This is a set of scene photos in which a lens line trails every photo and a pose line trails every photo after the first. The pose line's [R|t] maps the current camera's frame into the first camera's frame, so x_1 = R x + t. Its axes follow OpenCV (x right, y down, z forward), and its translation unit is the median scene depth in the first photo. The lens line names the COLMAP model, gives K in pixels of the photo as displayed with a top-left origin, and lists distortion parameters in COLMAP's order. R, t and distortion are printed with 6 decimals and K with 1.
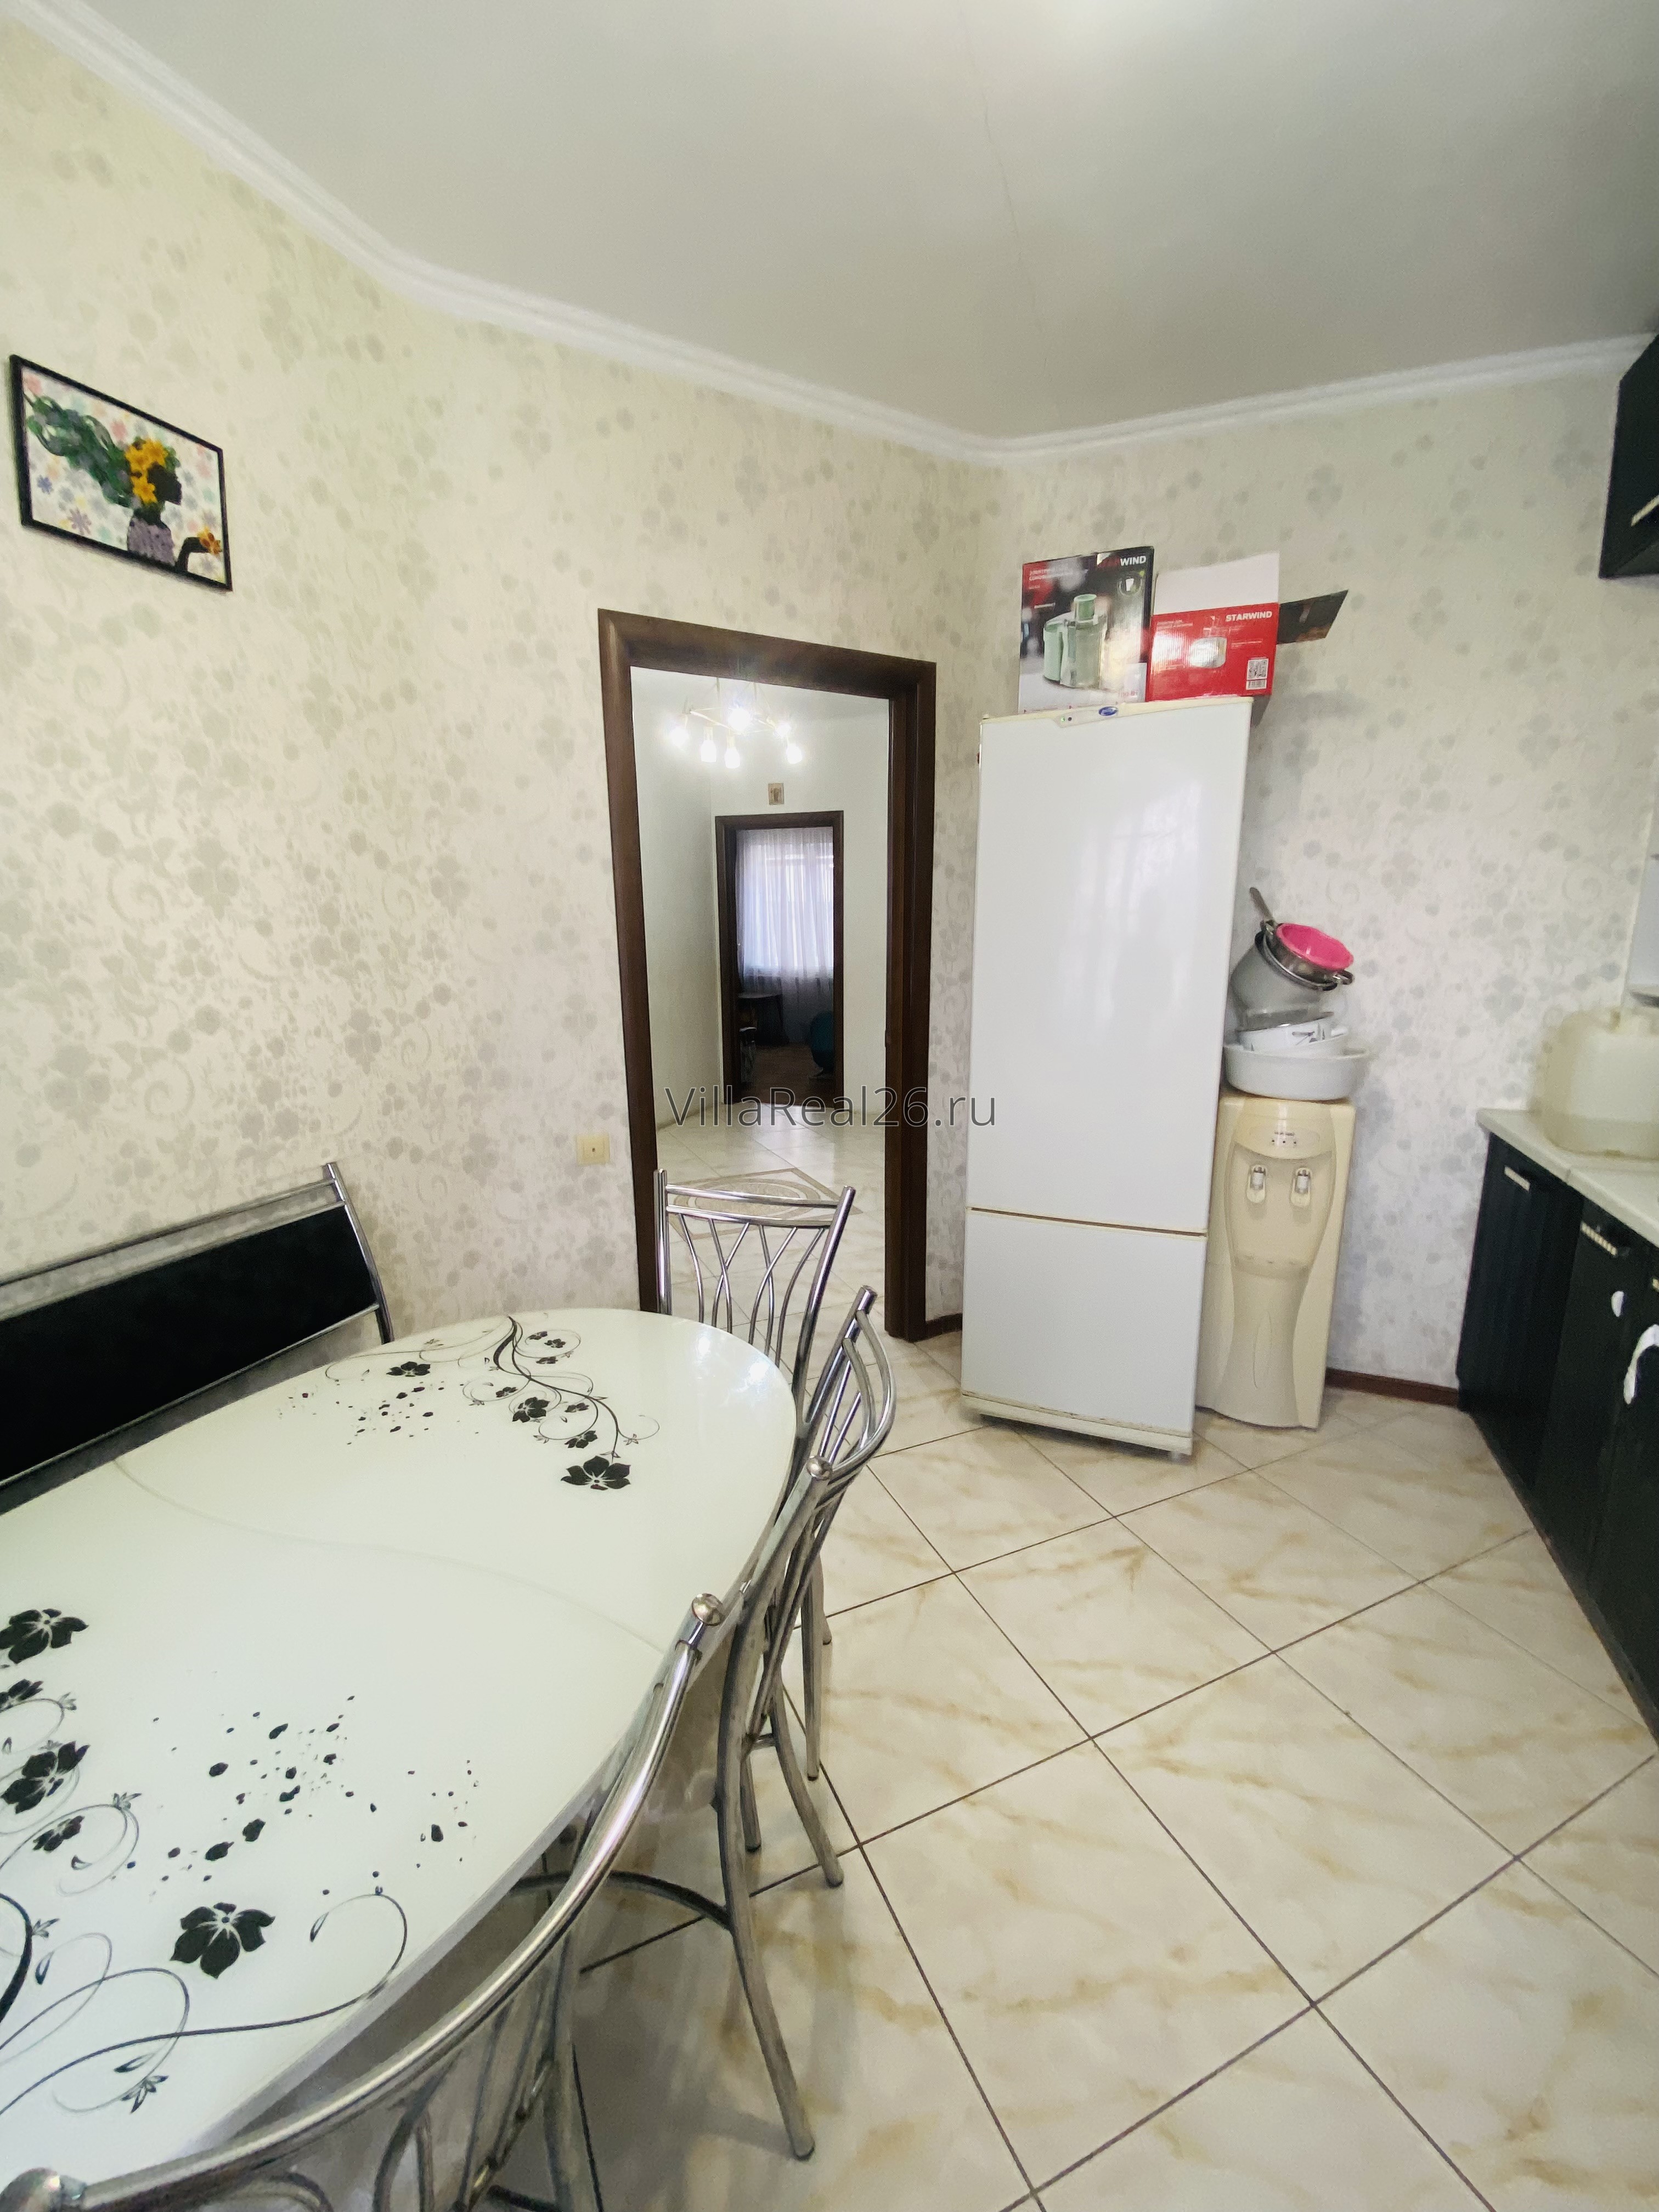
lens RADIAL K [[882.2, 0, 829.5], [0, 882.2, 1106.0], [0, 0, 1]] dist [-0.022020, -0.000195]
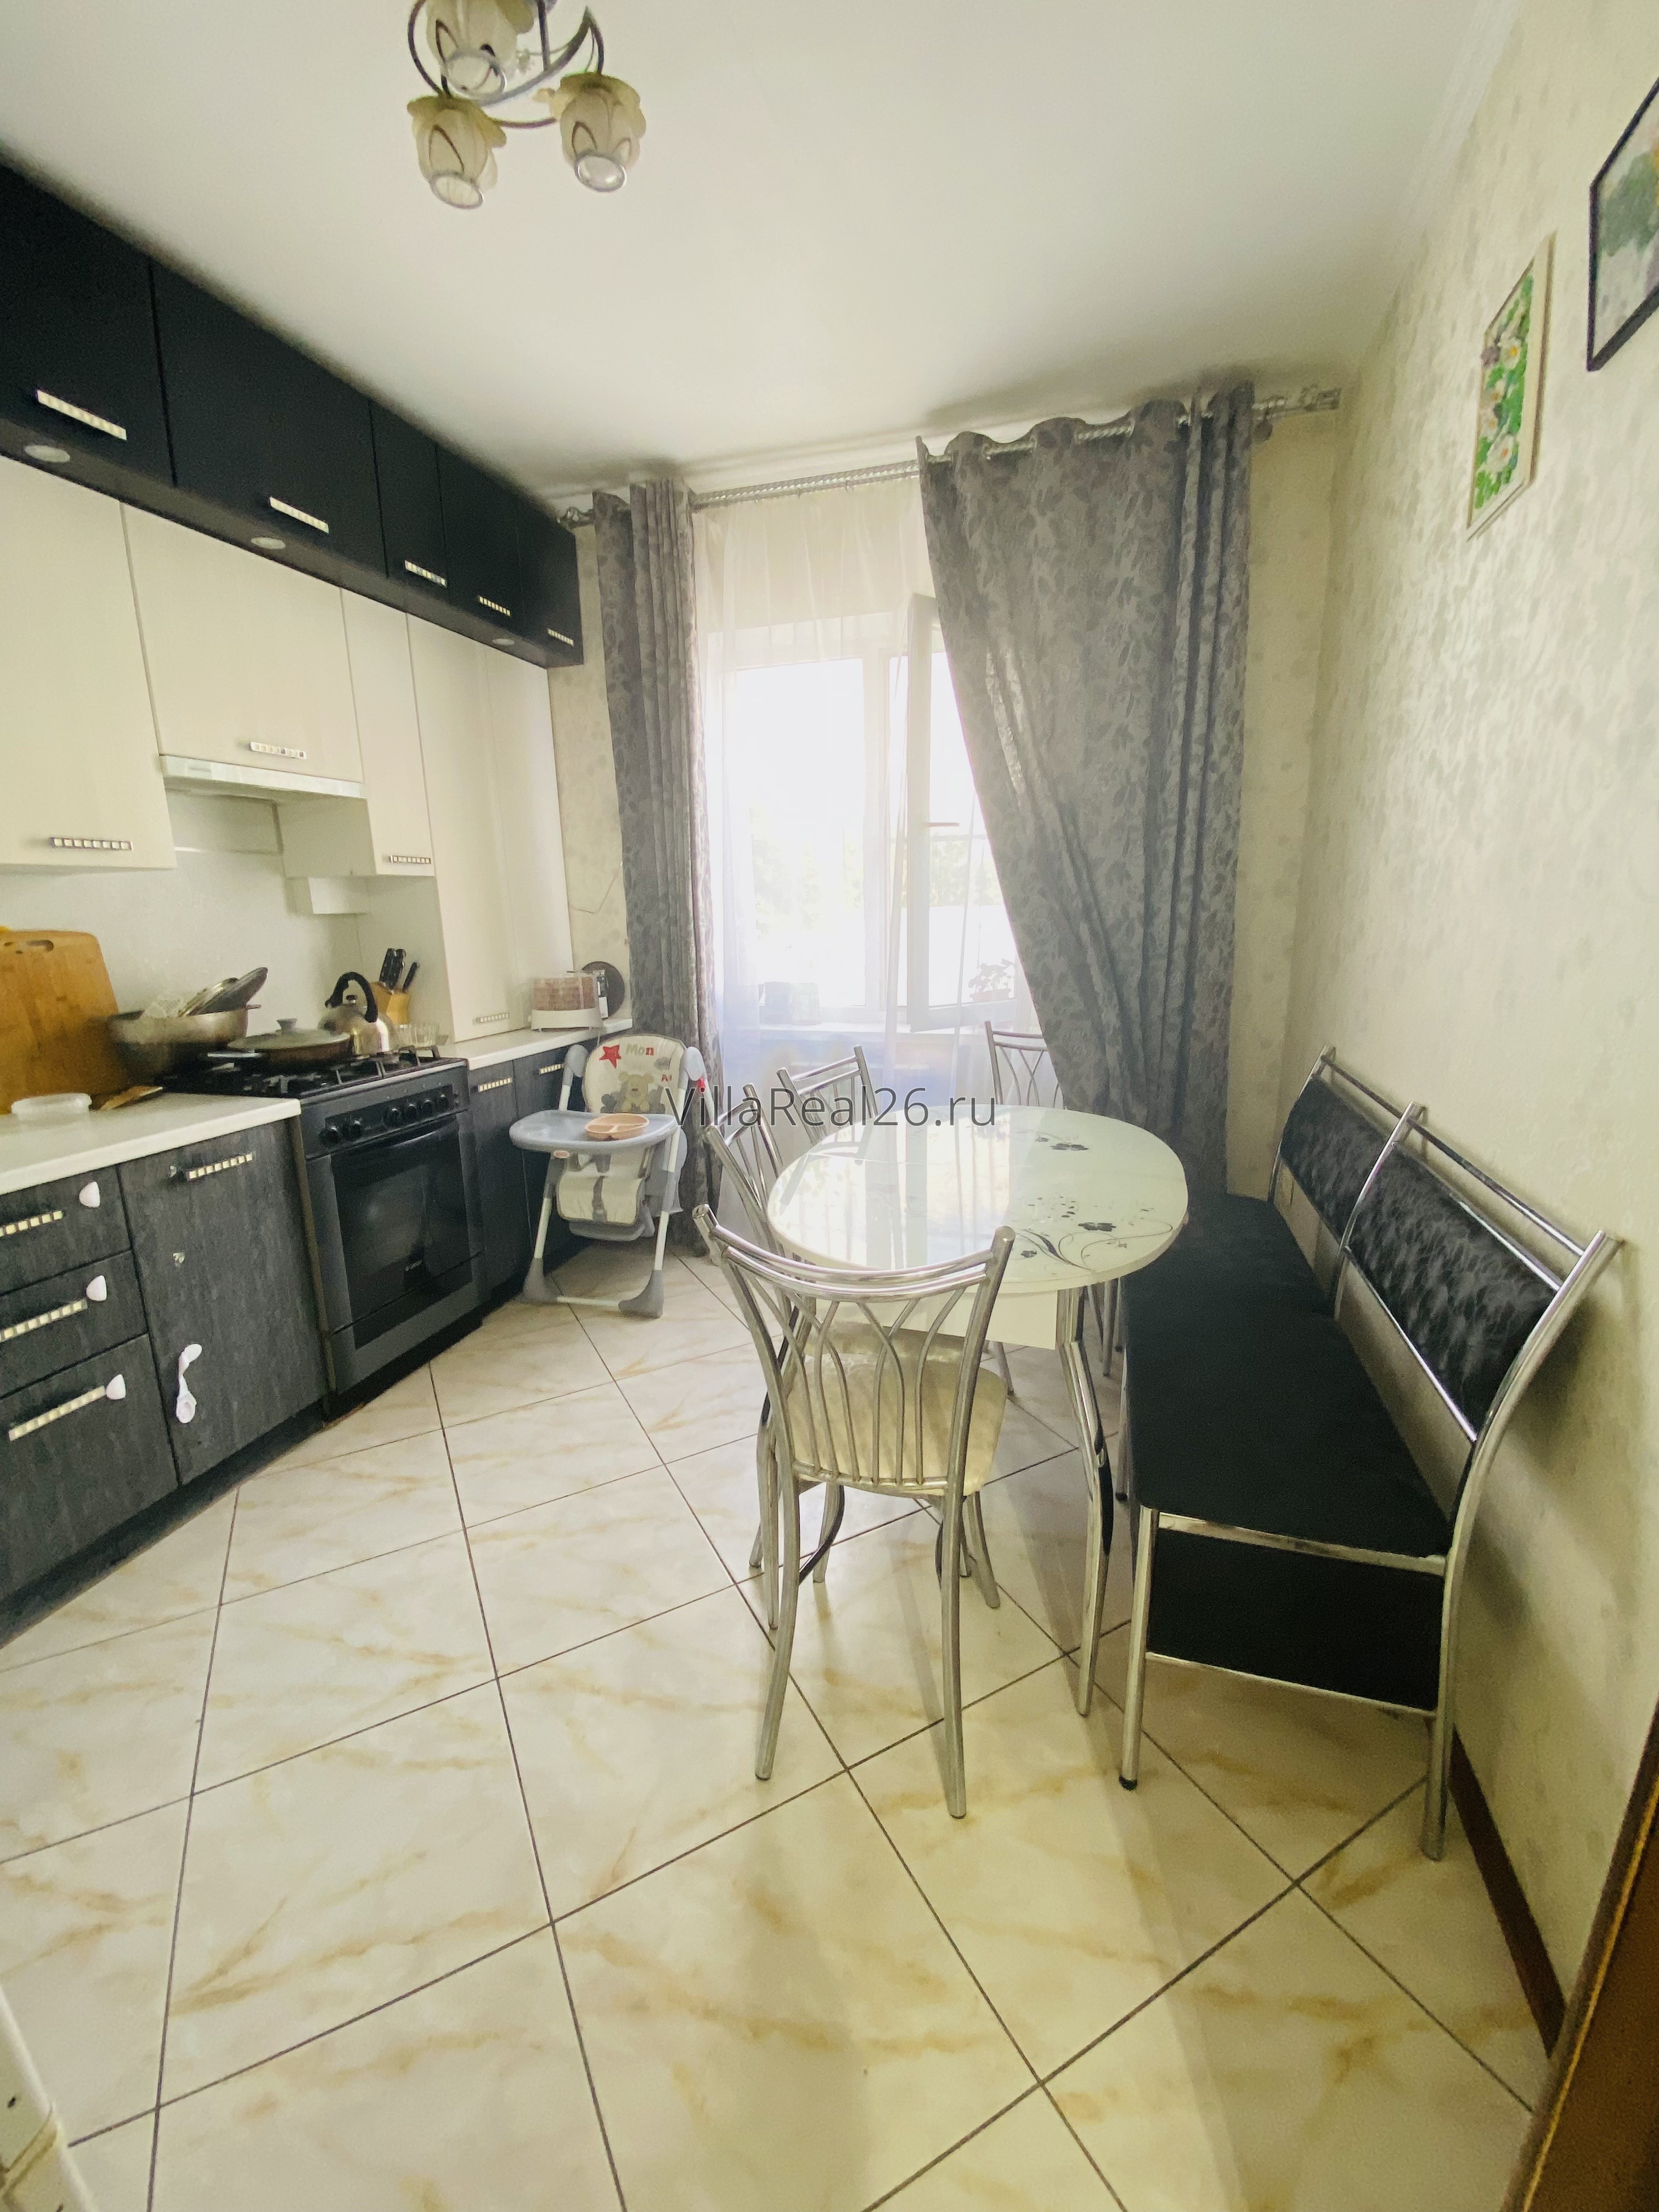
lens RADIAL K [[871.2, 0, 862.7], [0, 871.2, 1129.1], [0, 0, 1]] dist [-0.022445, -0.000241]
pose [[-0.994012, 0.047154, -0.098577, -0.052130], [-0.000919, 0.898465, 0.439044, -0.291608], [0.109271, 0.436505, -0.893041, 1.749756]]
